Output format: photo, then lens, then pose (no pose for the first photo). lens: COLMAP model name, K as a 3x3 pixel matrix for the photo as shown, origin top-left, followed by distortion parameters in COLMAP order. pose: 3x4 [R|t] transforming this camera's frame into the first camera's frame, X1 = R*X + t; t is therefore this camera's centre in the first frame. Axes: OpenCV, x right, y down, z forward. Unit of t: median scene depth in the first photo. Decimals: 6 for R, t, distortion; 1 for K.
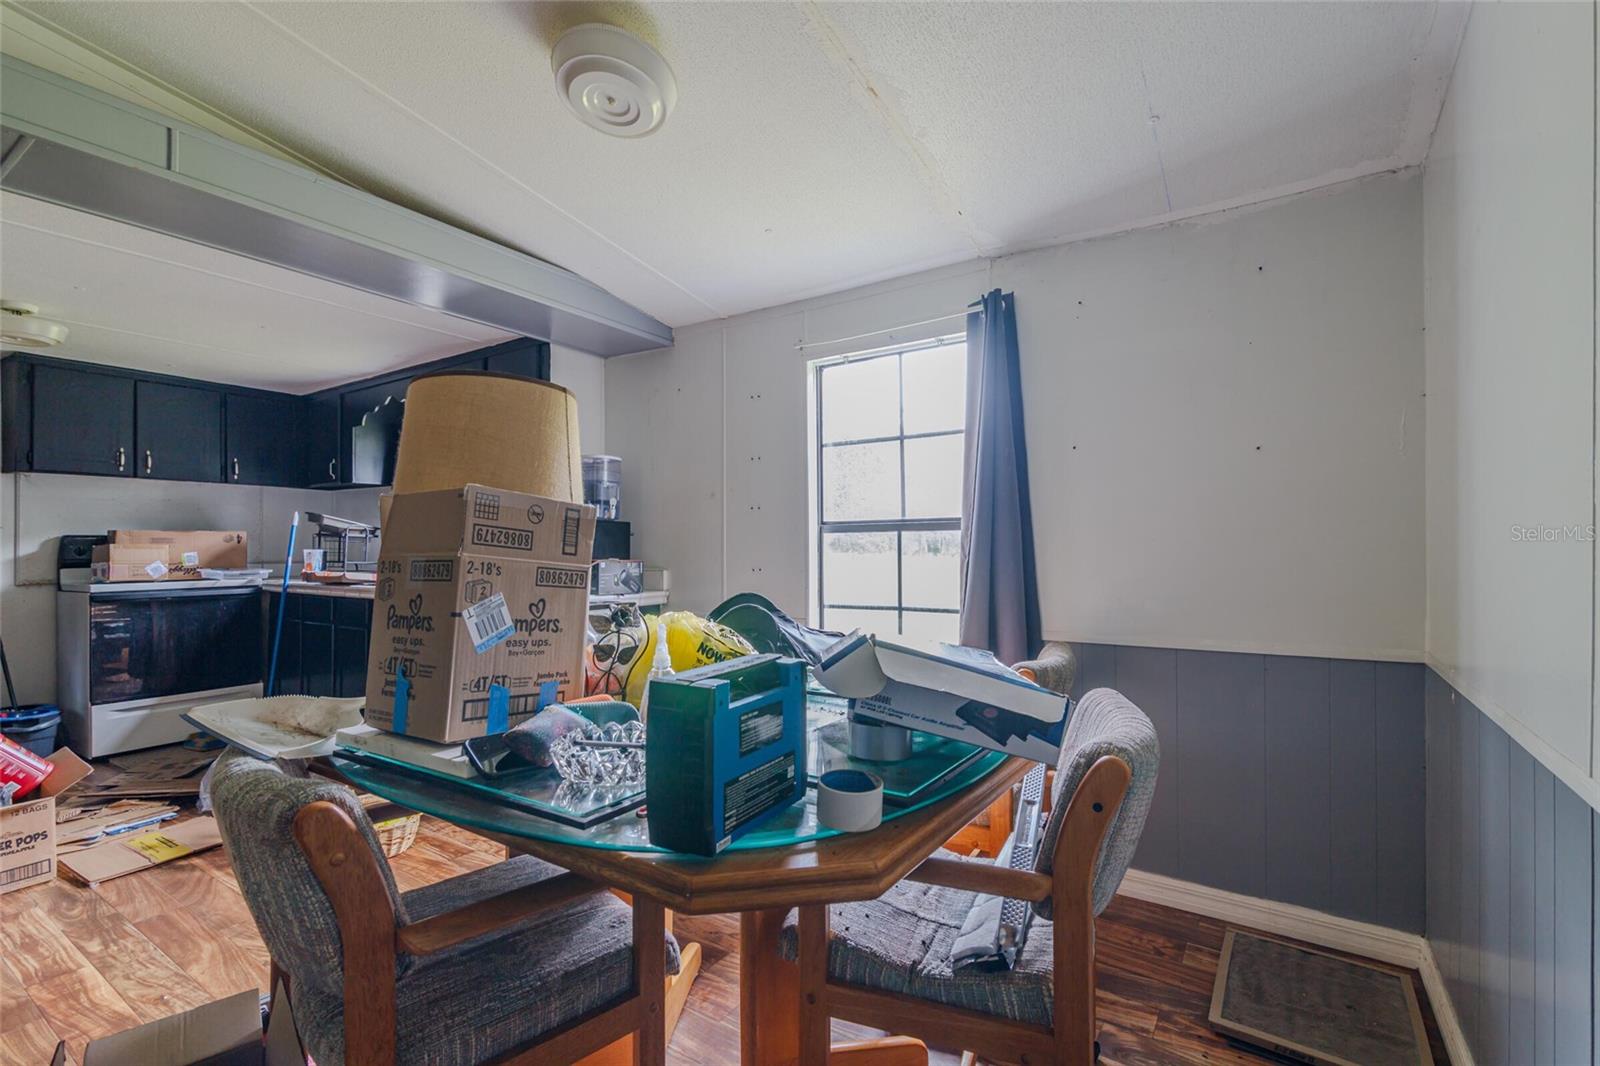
lens RADIAL K [[728.5, 0, 798.9], [0, 728.5, 538.9], [0, 0, 1]] dist [0.001315, 0.000488]
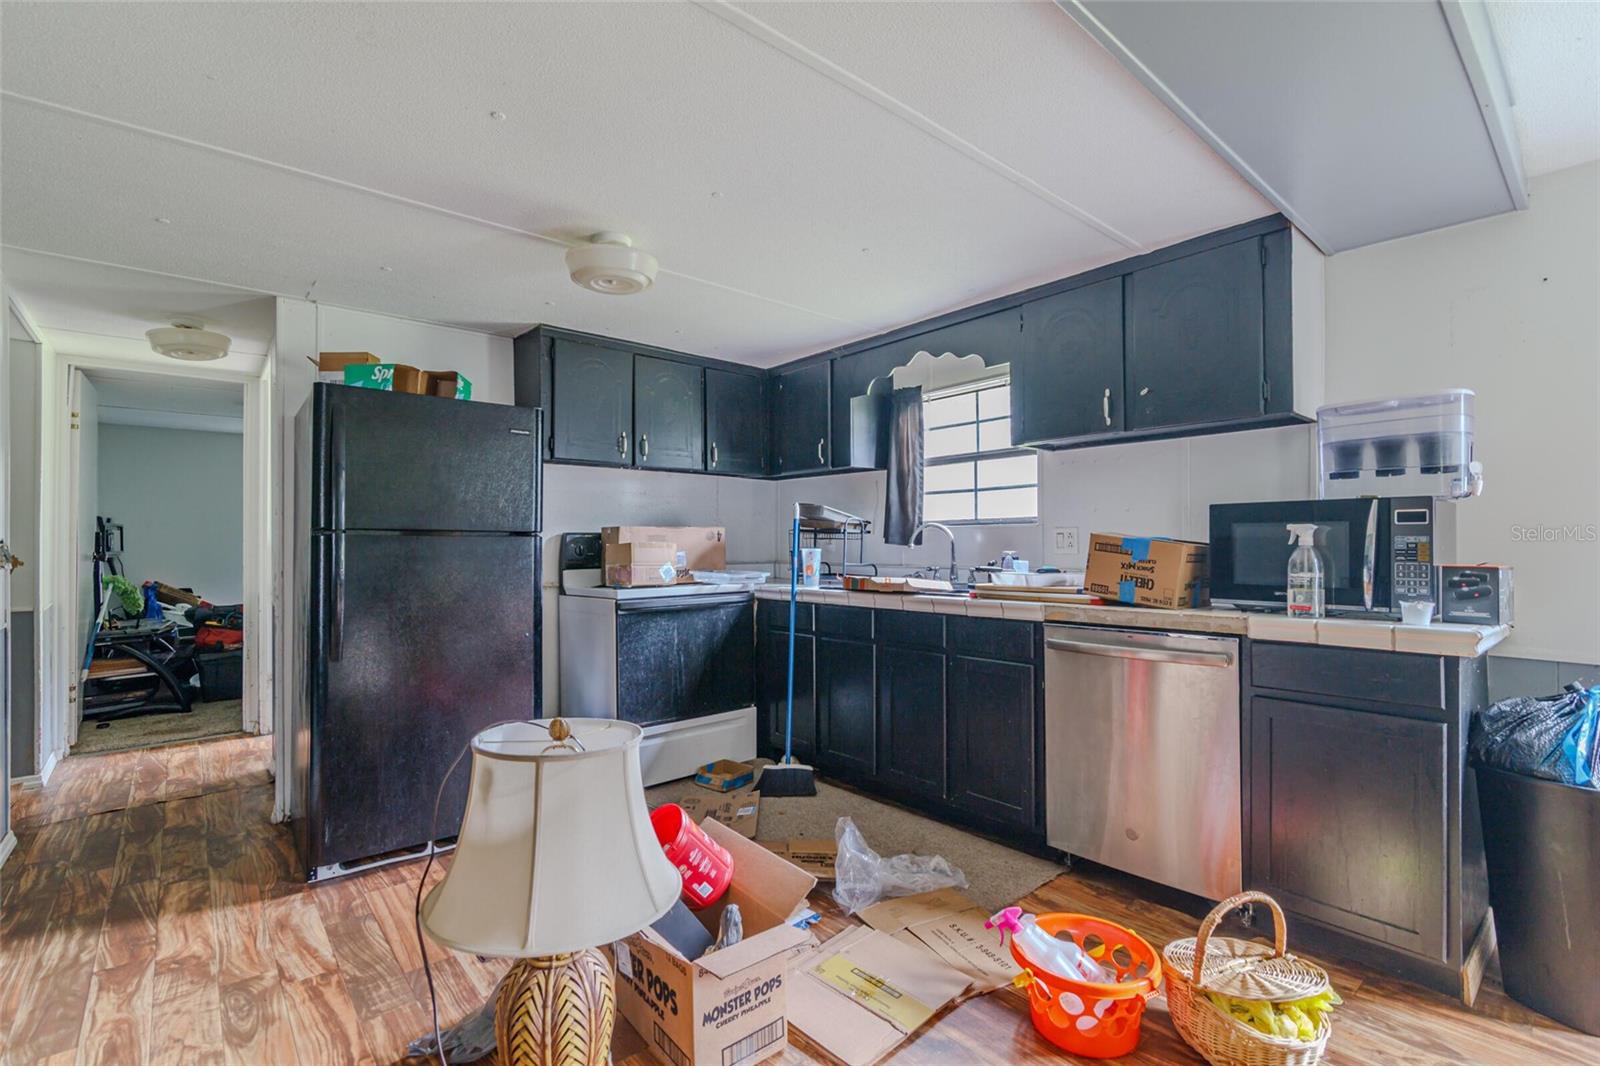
lens RADIAL K [[728.5, 0, 800.5], [0, 728.5, 544.0], [0, 0, 1]] dist [0.001315, 0.000488]
pose [[0.962103, -0.002445, -0.272677, -0.485343], [0.004787, 0.999957, 0.007924, 0.003036], [0.272646, -0.008929, 0.962073, 0.218044]]
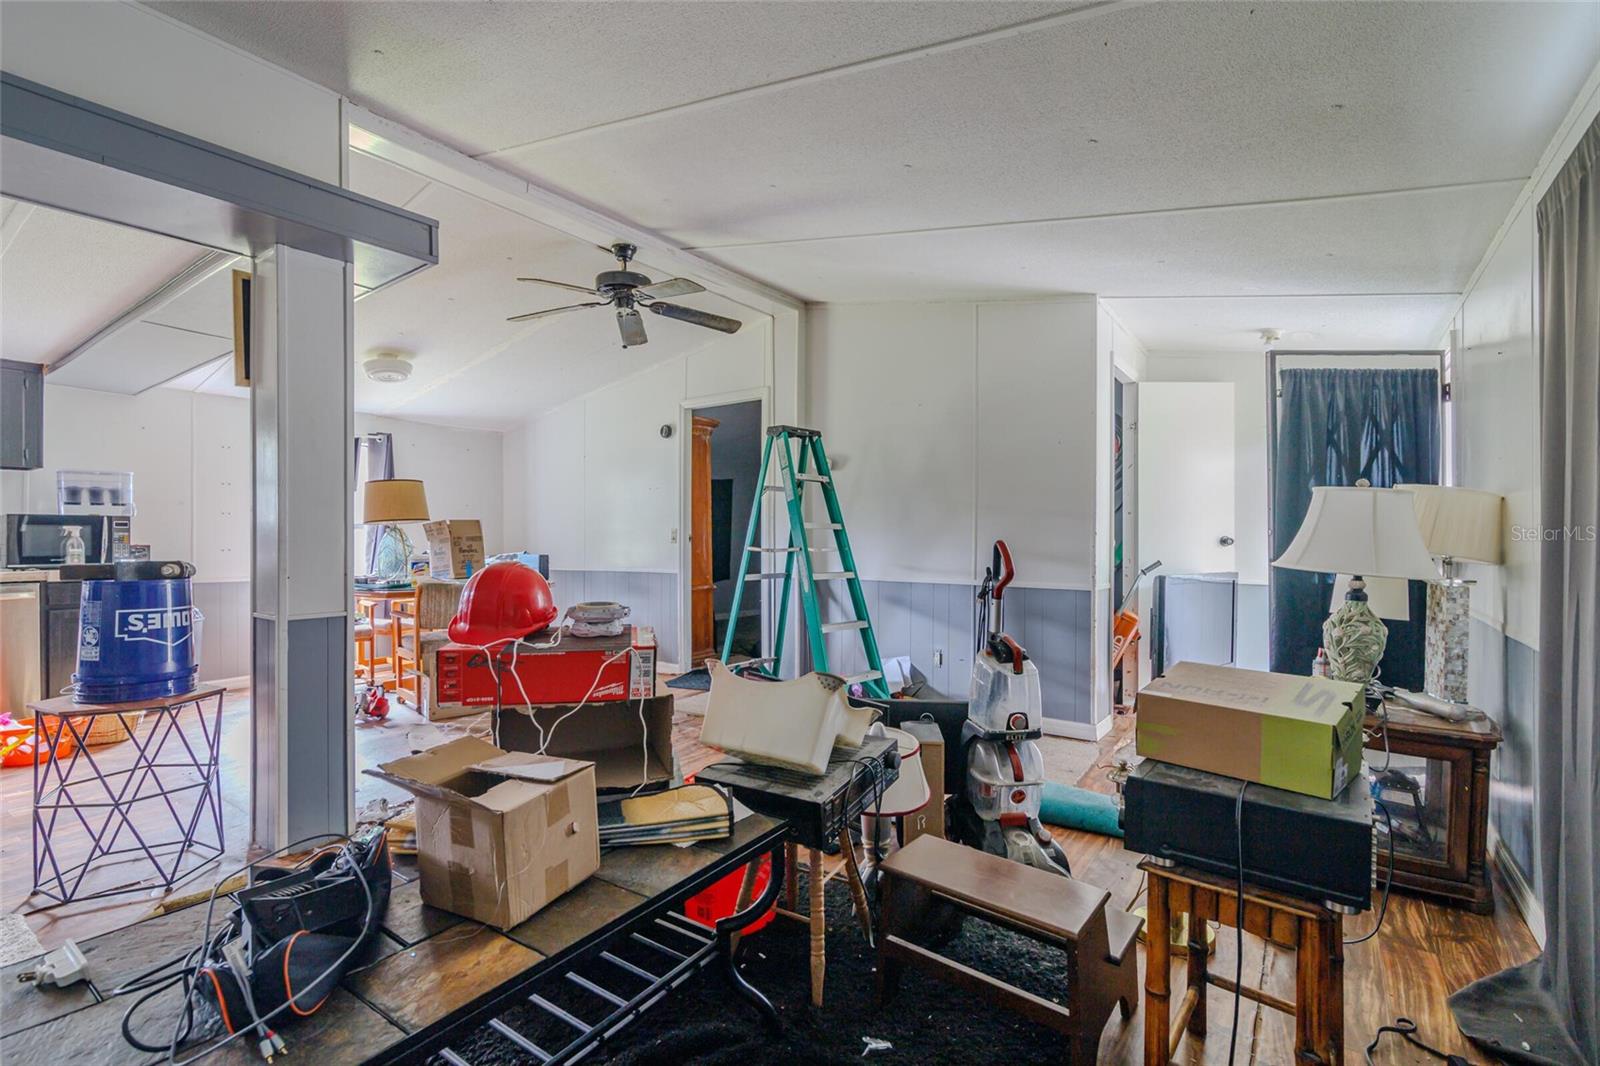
lens RADIAL K [[728.5, 0, 802.2], [0, 728.5, 533.9], [0, 0, 1]] dist [0.001315, 0.000488]
pose [[0.026911, 0.009176, 0.999596, -1.215837], [-0.004657, 0.999948, -0.009054, 0.009734], [-0.999627, -0.004411, 0.026952, -0.233310]]
